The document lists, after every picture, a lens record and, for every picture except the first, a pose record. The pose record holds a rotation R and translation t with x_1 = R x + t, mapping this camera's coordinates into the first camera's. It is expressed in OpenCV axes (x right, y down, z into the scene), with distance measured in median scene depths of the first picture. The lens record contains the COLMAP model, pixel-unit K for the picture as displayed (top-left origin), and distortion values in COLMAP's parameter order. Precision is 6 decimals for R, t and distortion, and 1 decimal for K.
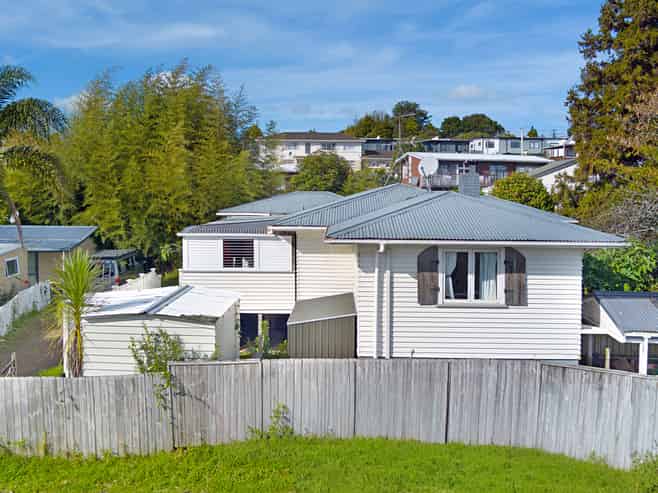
lens RADIAL K [[627.8, 0, 321.7], [0, 627.8, 198.1], [0, 0, 1]] dist [-0.066791, 0.000000]
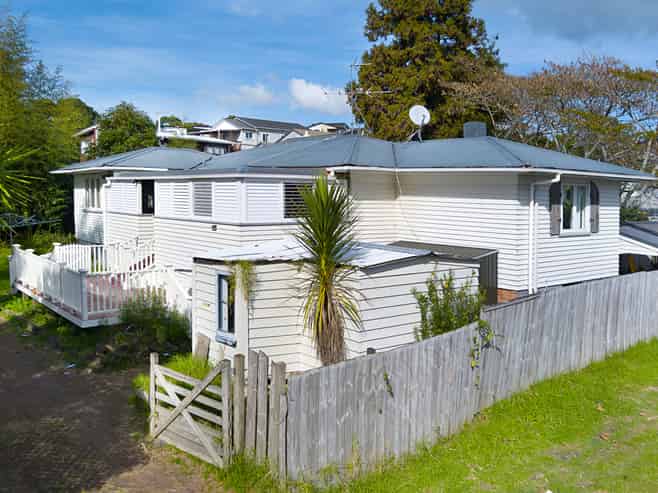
lens RADIAL K [[627.8, 0, 318.2], [0, 627.8, 198.6], [0, 0, 1]] dist [-0.066791, 0.000000]
pose [[0.758105, -0.003519, 0.652123, -0.818493], [-0.001596, 0.999972, 0.007251, 0.101270], [-0.652130, -0.006538, 0.758079, 0.462452]]
